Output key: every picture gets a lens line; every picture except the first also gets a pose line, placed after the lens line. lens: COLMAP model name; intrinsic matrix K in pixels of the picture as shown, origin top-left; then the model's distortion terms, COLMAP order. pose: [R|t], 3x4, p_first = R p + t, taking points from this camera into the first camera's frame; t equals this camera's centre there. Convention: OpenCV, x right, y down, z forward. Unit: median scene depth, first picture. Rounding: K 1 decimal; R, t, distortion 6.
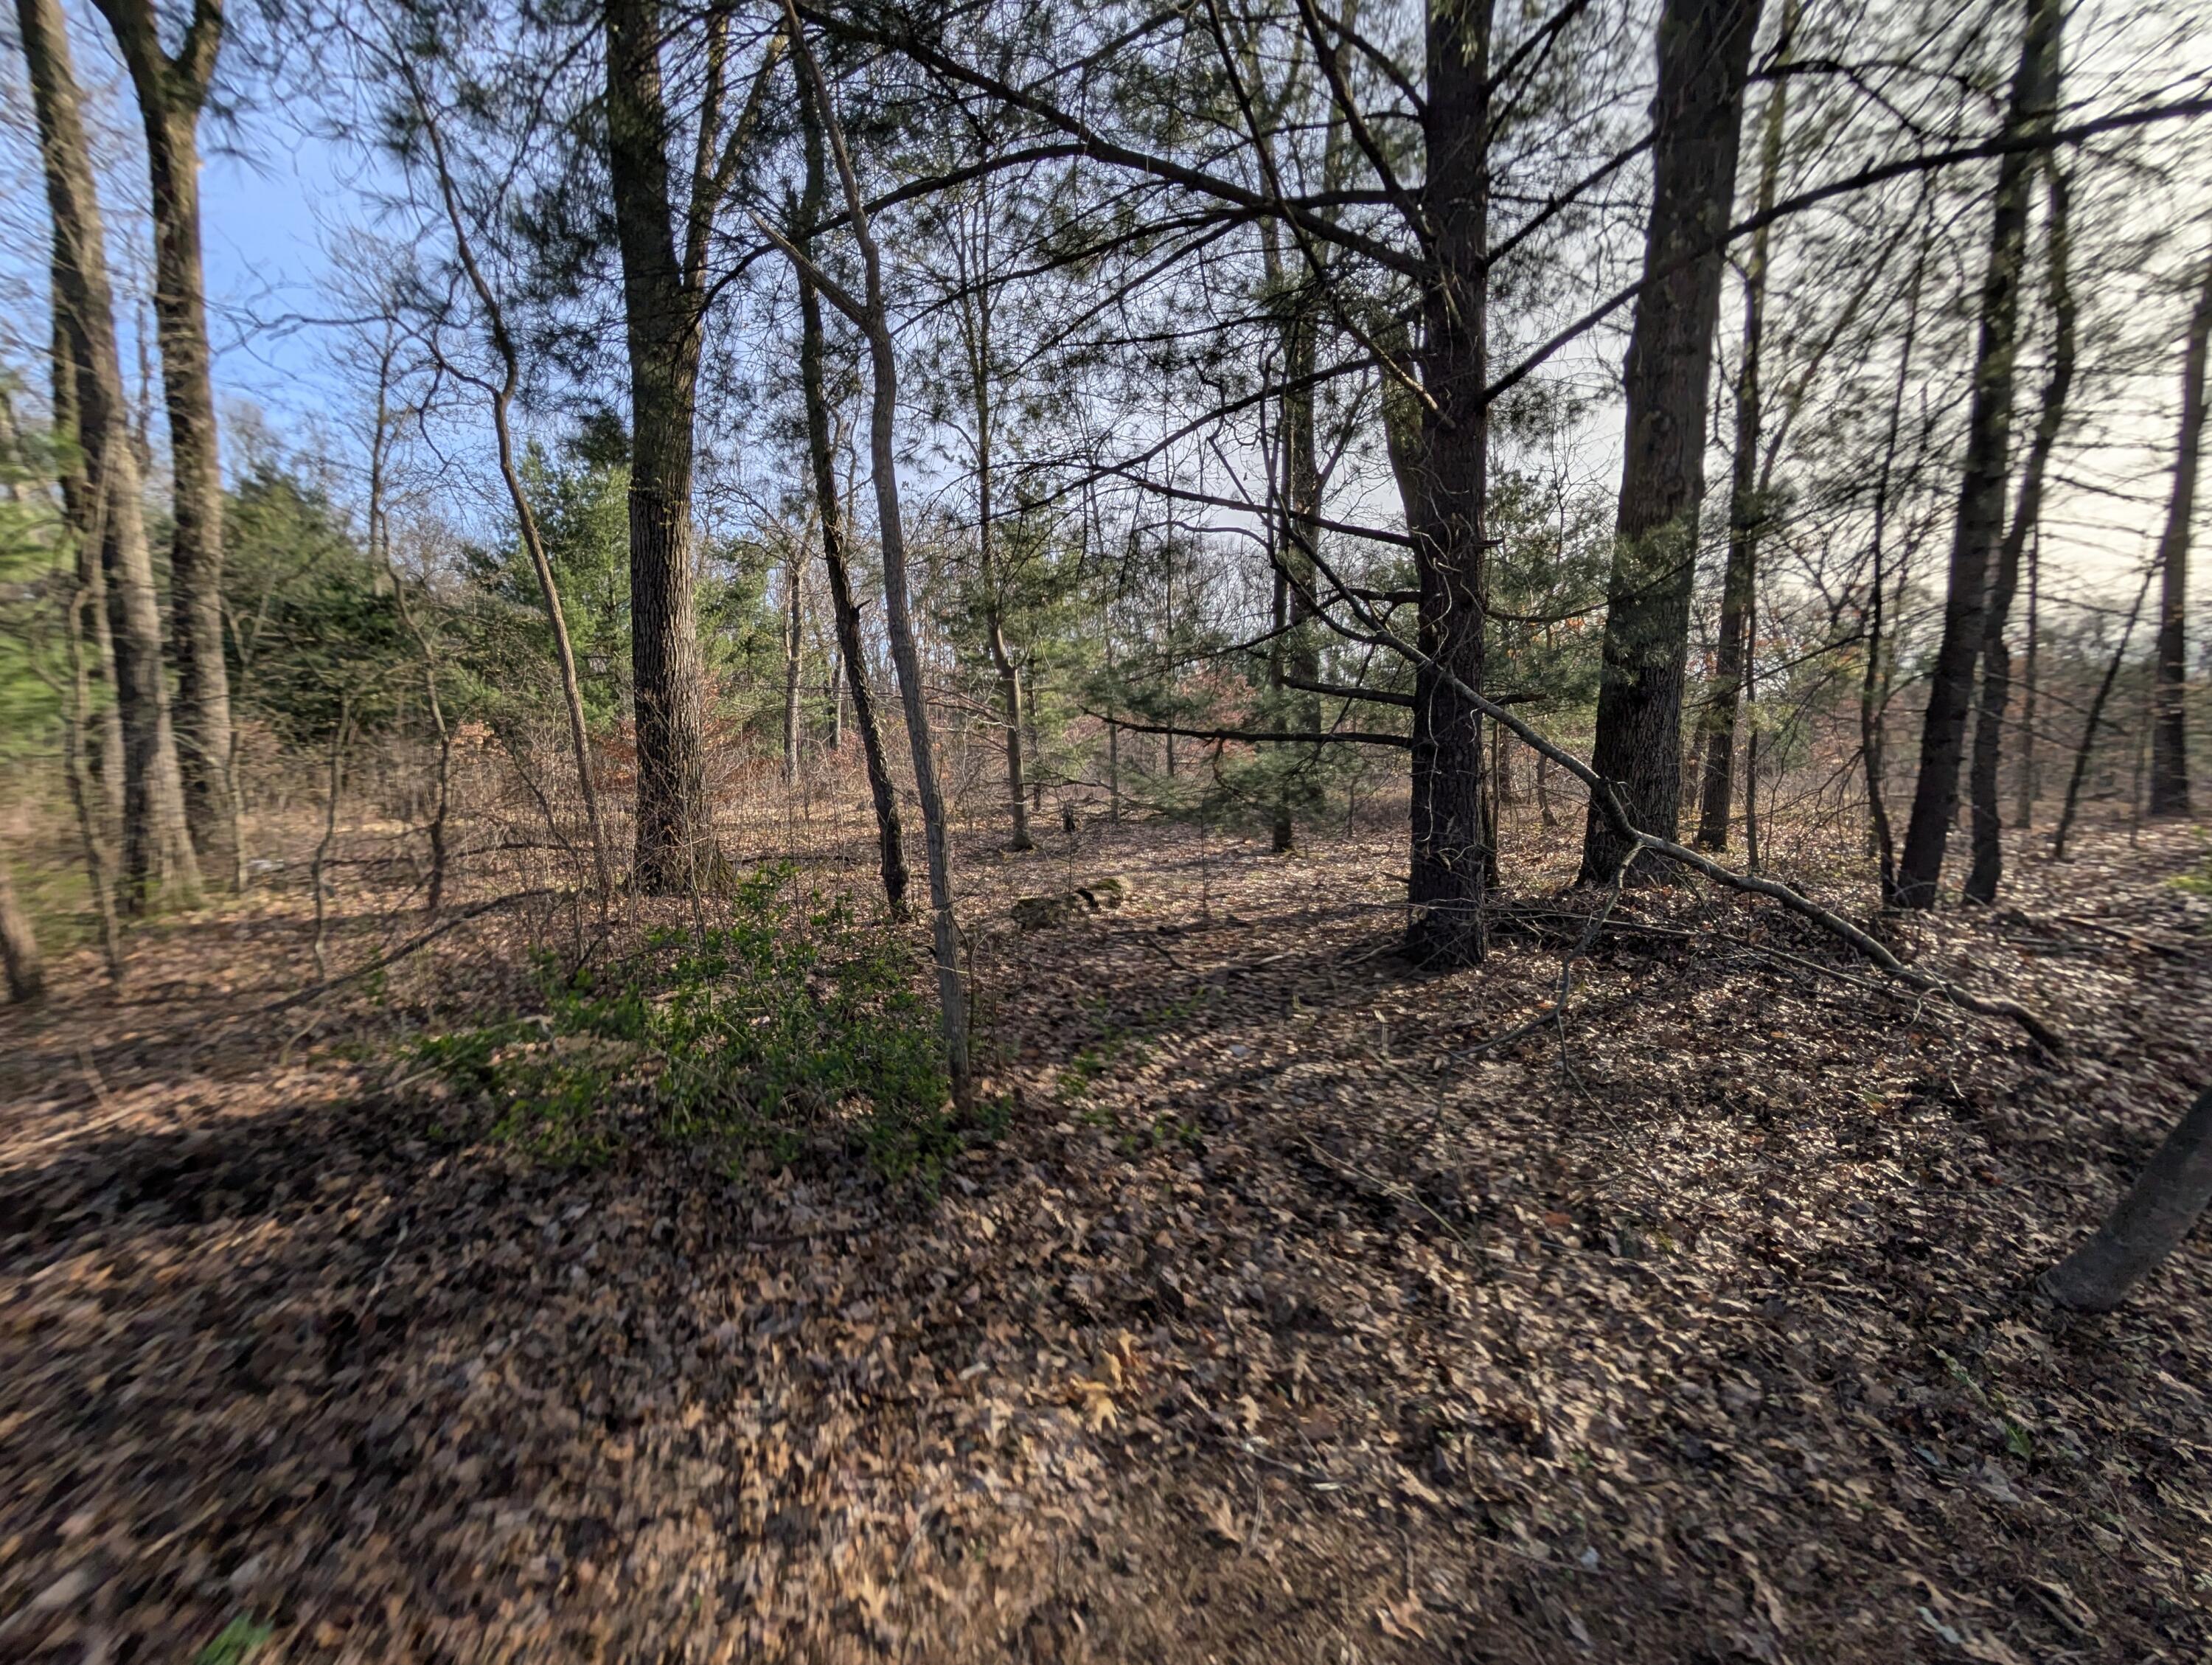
lens RADIAL K [[844.0, 0, 1104.0], [0, 844.0, 836.5], [0, 0, 1]] dist [-0.001957, -0.000274]
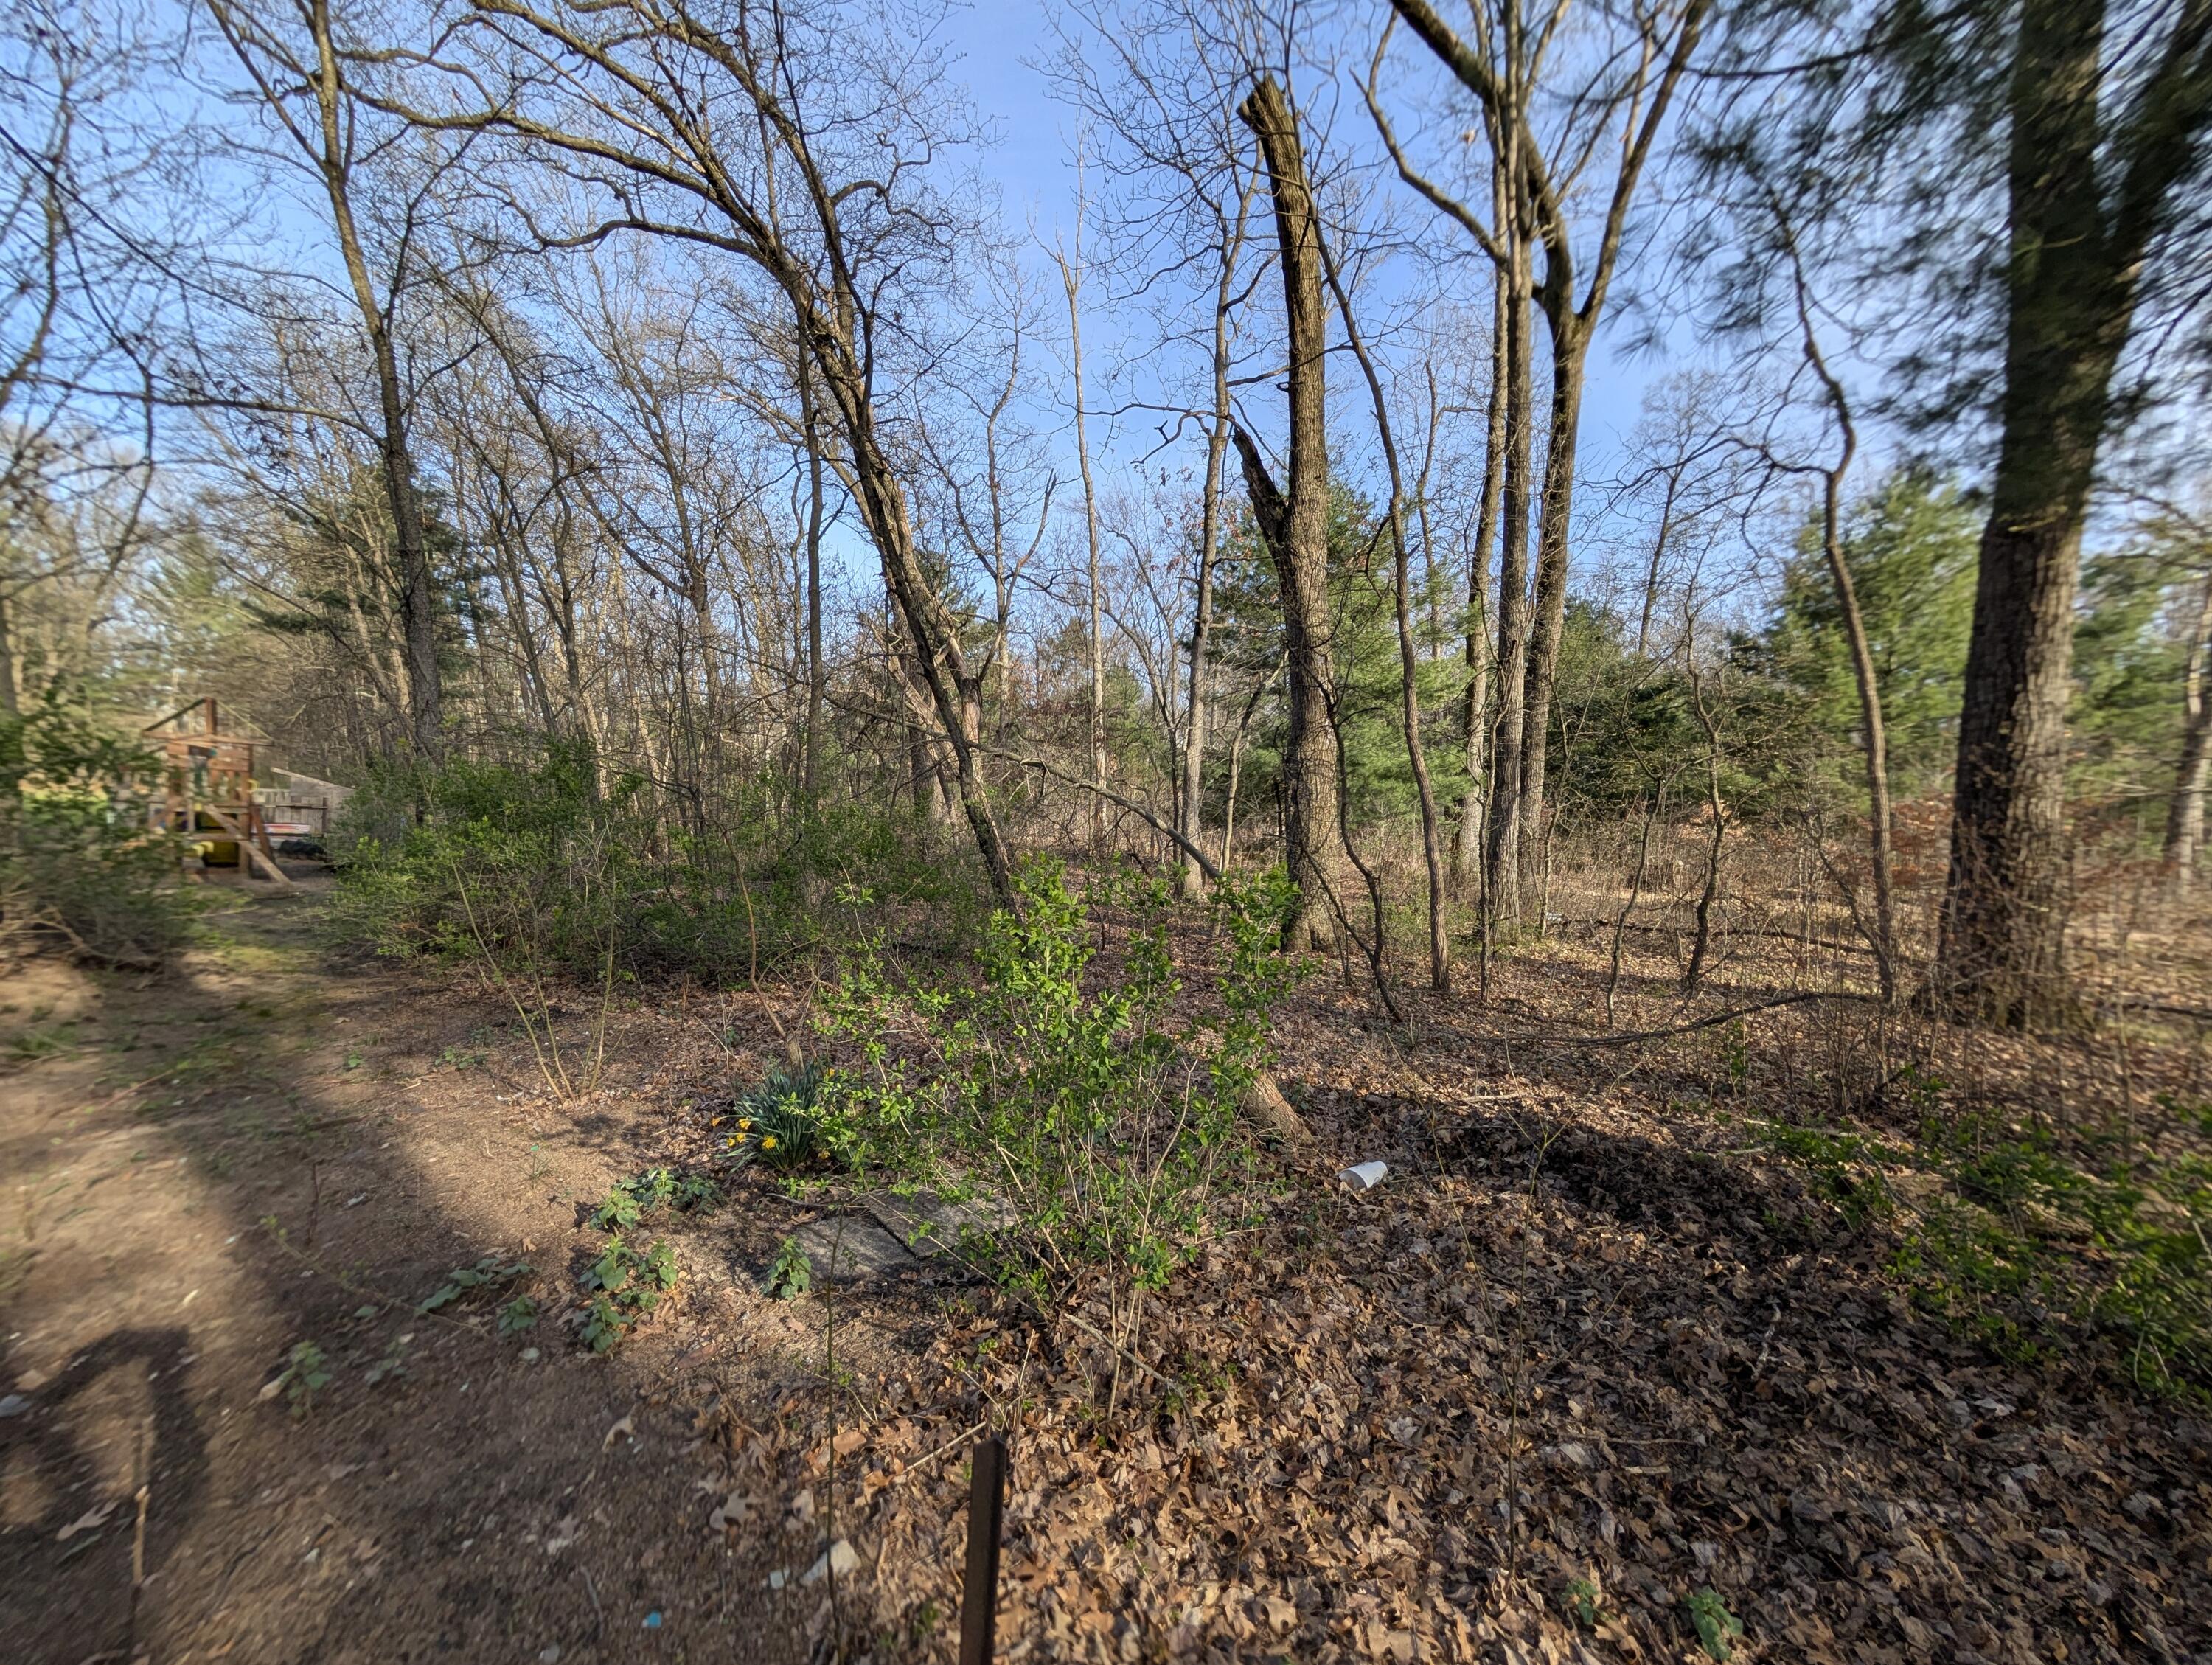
lens RADIAL K [[844.0, 0, 1104.6], [0, 844.0, 824.6], [0, 0, 1]] dist [-0.001957, -0.000274]
pose [[0.300270, 0.029228, -0.953406, -0.091901], [-0.131678, 0.991231, -0.011084, -0.003333], [0.944721, 0.128871, 0.301486, -0.140355]]
